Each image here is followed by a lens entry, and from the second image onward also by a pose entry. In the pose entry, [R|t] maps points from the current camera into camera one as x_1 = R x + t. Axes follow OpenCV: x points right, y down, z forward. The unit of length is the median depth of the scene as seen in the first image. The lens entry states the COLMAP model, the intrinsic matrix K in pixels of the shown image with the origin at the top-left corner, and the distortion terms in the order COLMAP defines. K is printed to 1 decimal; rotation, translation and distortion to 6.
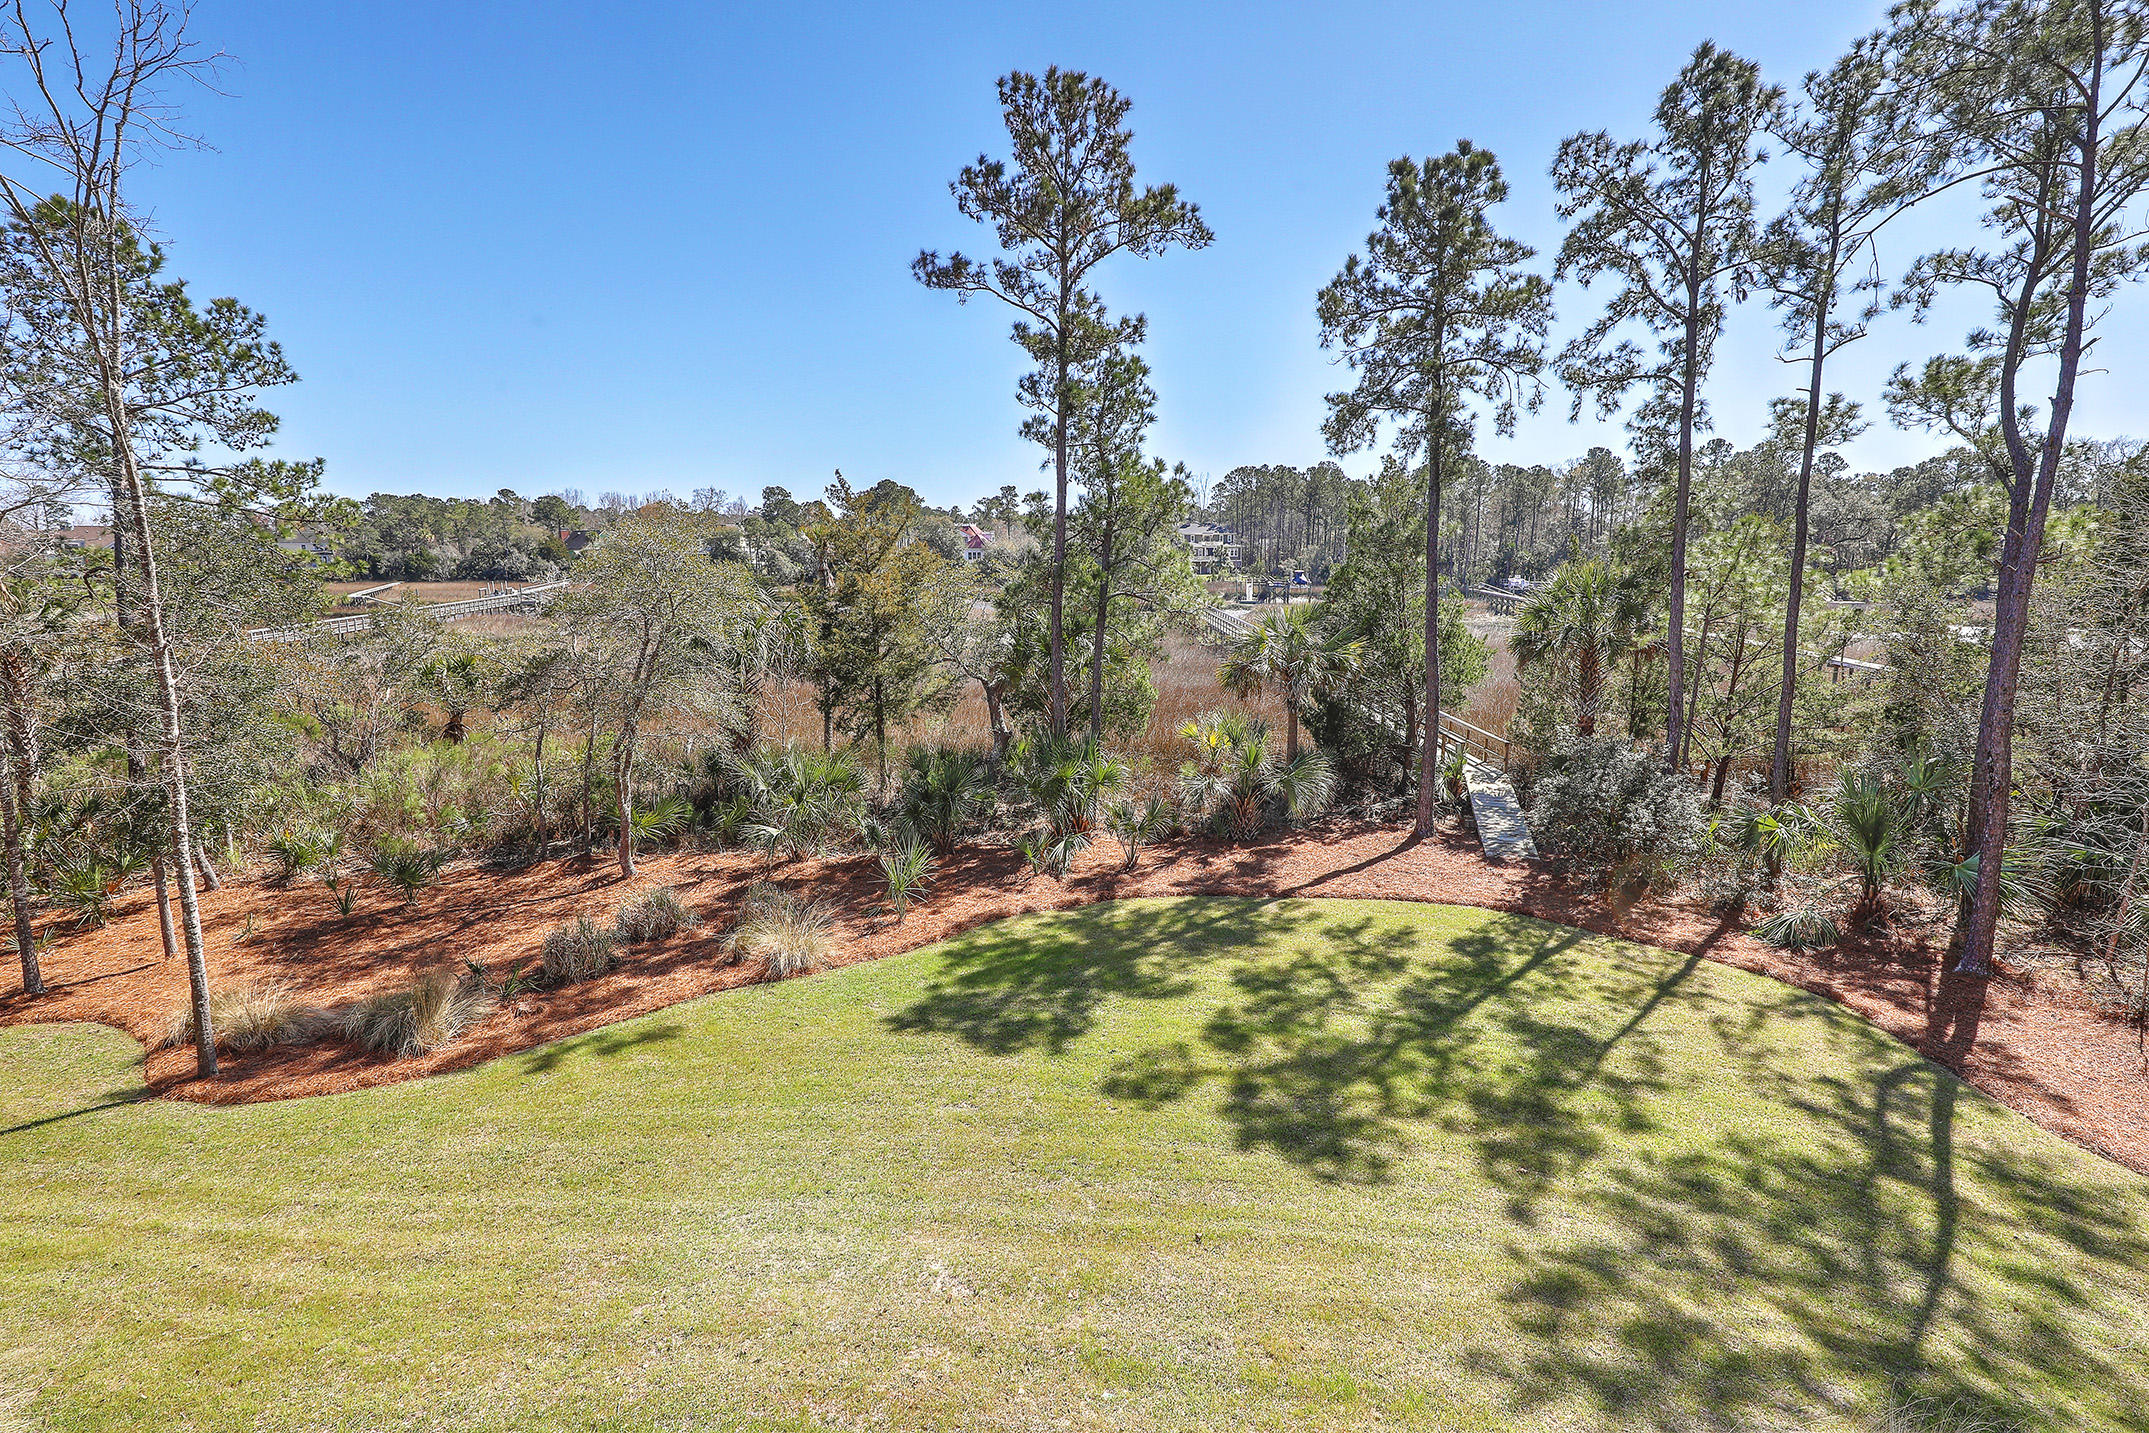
lens RADIAL K [[933.4, 0, 1068.1], [0, 933.4, 701.3], [0, 0, 1]] dist [-0.015387, 0.000199]
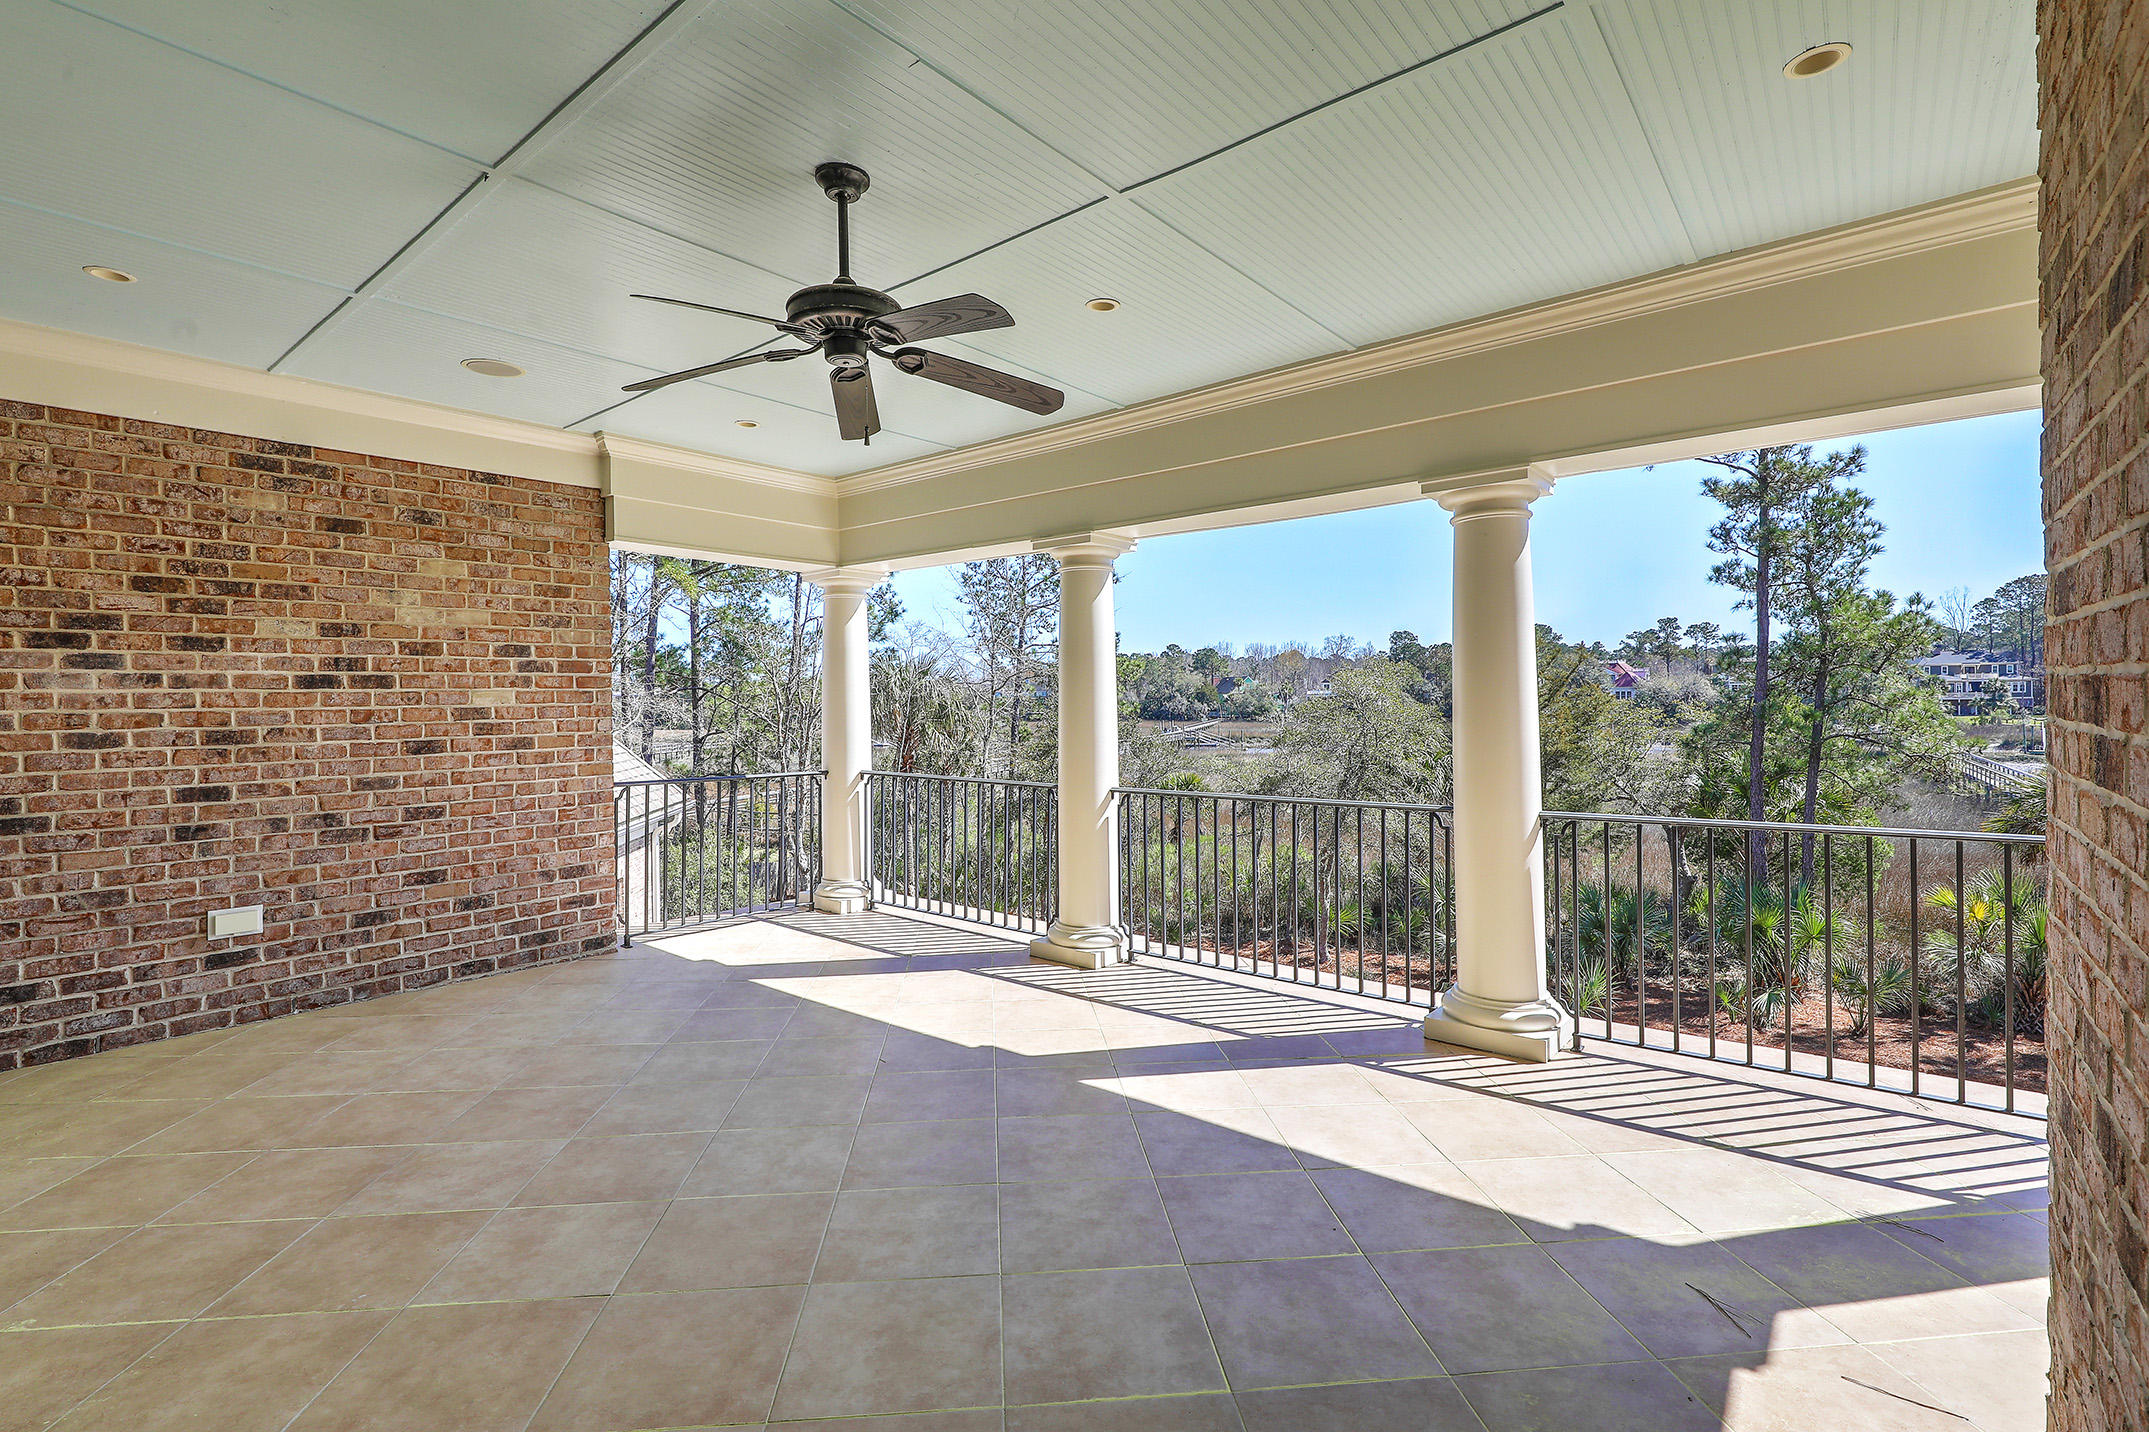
lens RADIAL K [[933.4, 0, 1068.1], [0, 933.4, 700.8], [0, 0, 1]] dist [-0.015387, 0.000199]
pose [[0.807315, -0.008115, -0.590065, -0.019674], [-0.080815, 0.988965, -0.124169, 0.026358], [0.584561, 0.147930, 0.797750, -0.184978]]
